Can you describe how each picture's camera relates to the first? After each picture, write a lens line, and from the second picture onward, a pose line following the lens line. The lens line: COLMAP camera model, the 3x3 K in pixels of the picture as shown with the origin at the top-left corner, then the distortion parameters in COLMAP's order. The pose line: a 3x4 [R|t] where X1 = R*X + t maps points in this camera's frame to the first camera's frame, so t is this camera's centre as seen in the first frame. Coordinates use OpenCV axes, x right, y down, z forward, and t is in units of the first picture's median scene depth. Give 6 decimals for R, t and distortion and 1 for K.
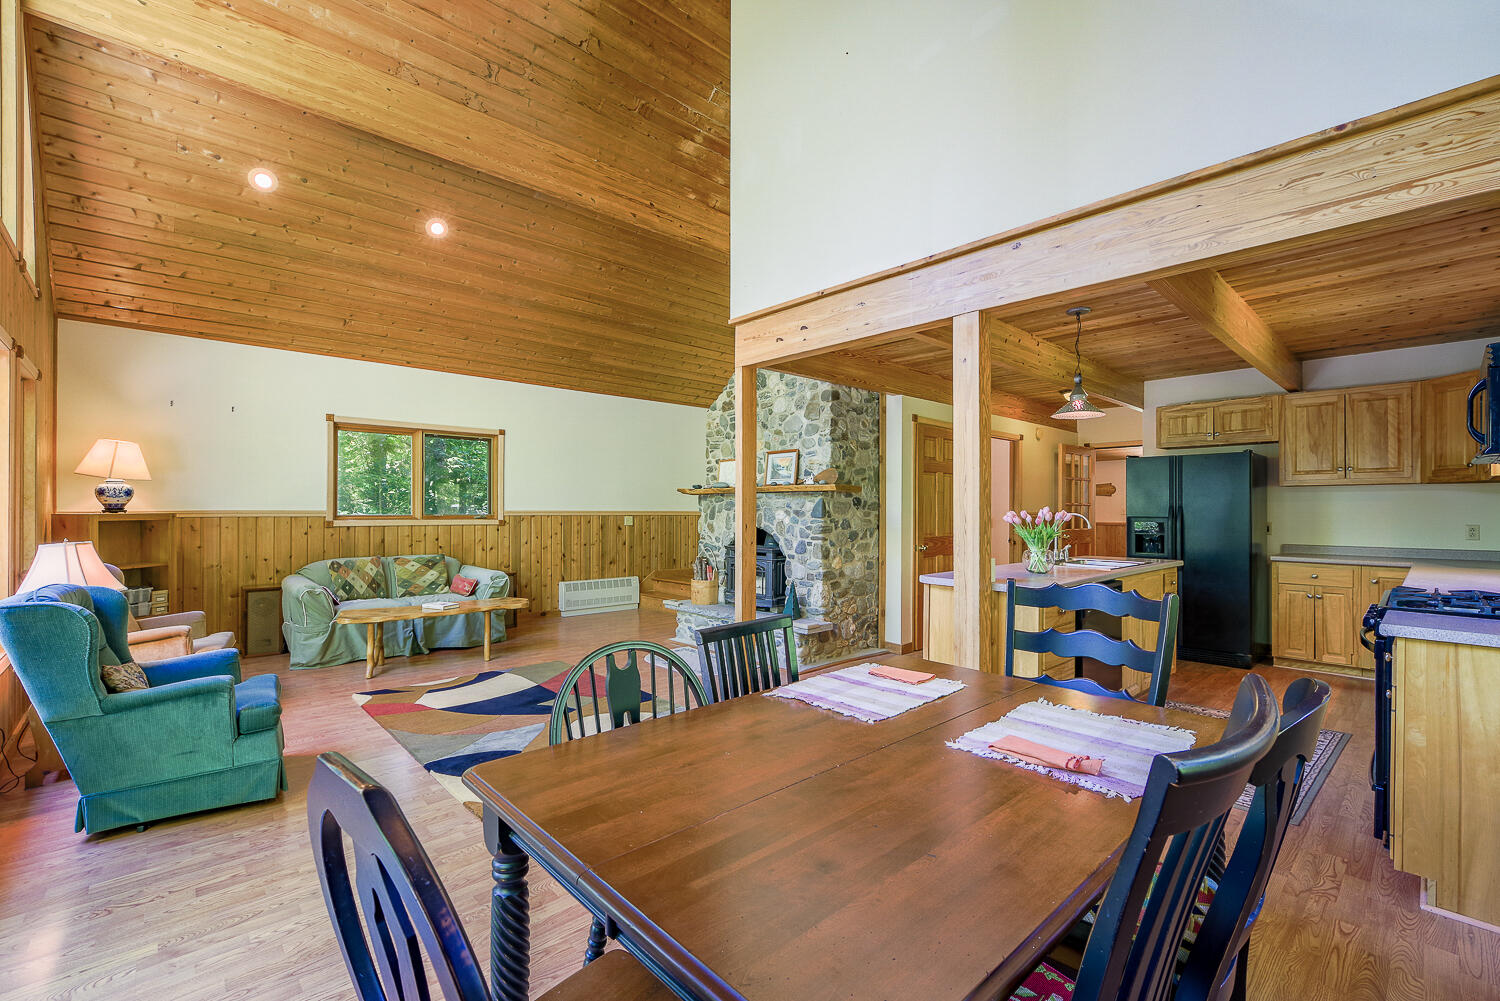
lens RADIAL K [[646.3, 0, 742.7], [0, 646.3, 508.5], [0, 0, 1]] dist [-0.004695, 0.000159]
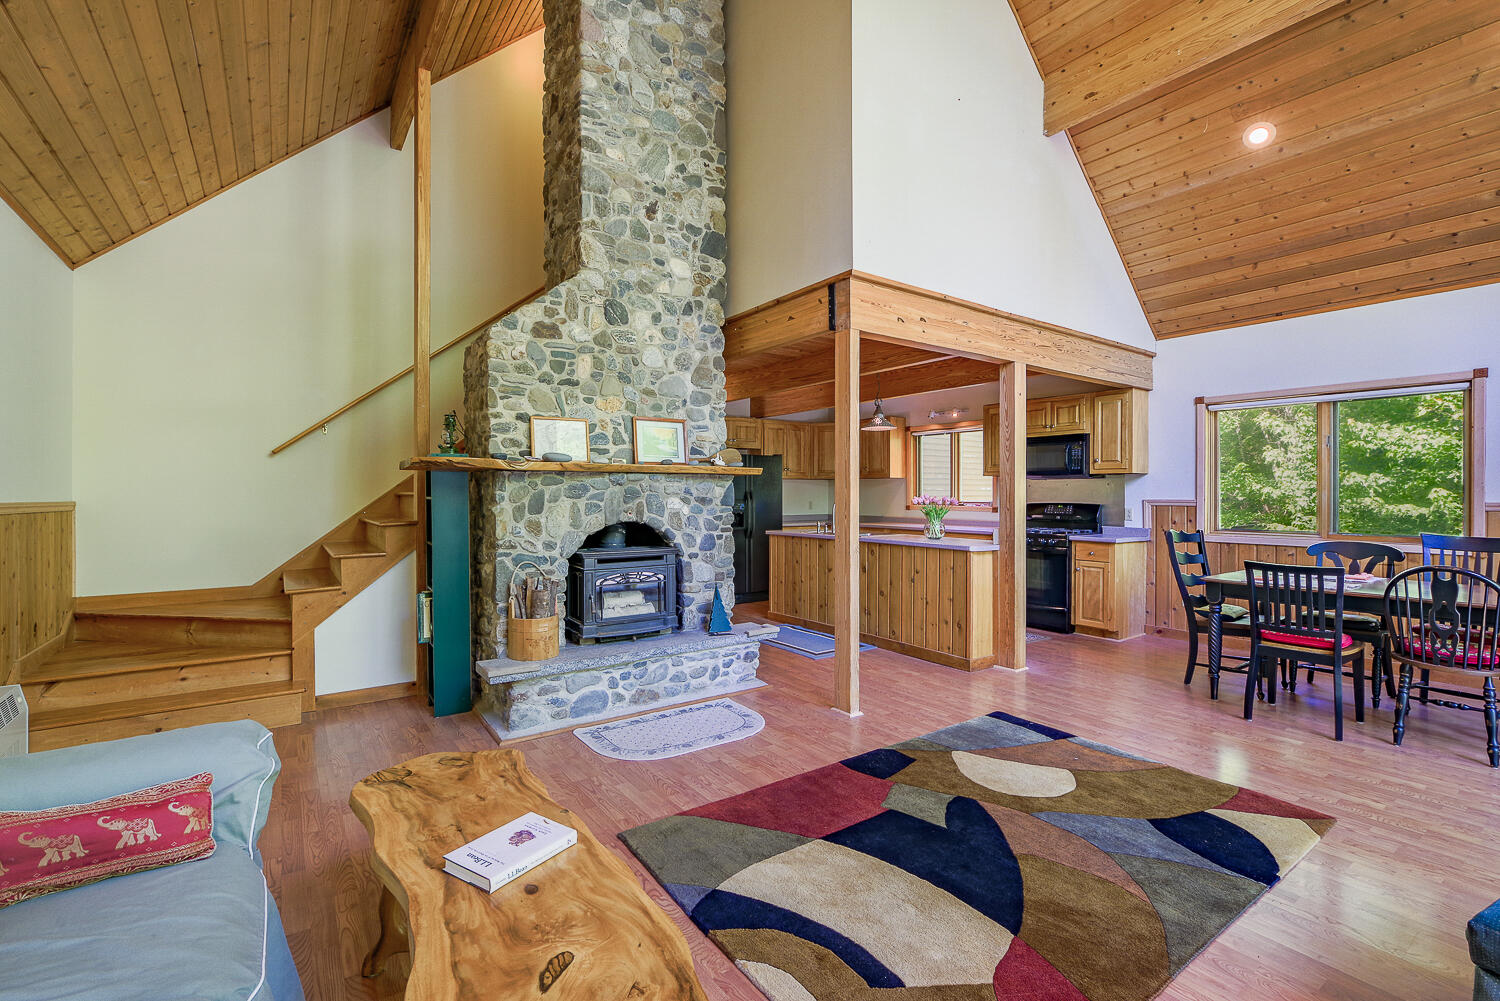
lens RADIAL K [[646.3, 0, 743.4], [0, 646.3, 496.9], [0, 0, 1]] dist [-0.004695, 0.000159]
pose [[0.128771, -0.008607, 0.991637, -0.706427], [-0.000721, 0.999961, 0.008772, -0.004612], [-0.991674, -0.001845, 0.128760, 0.840817]]
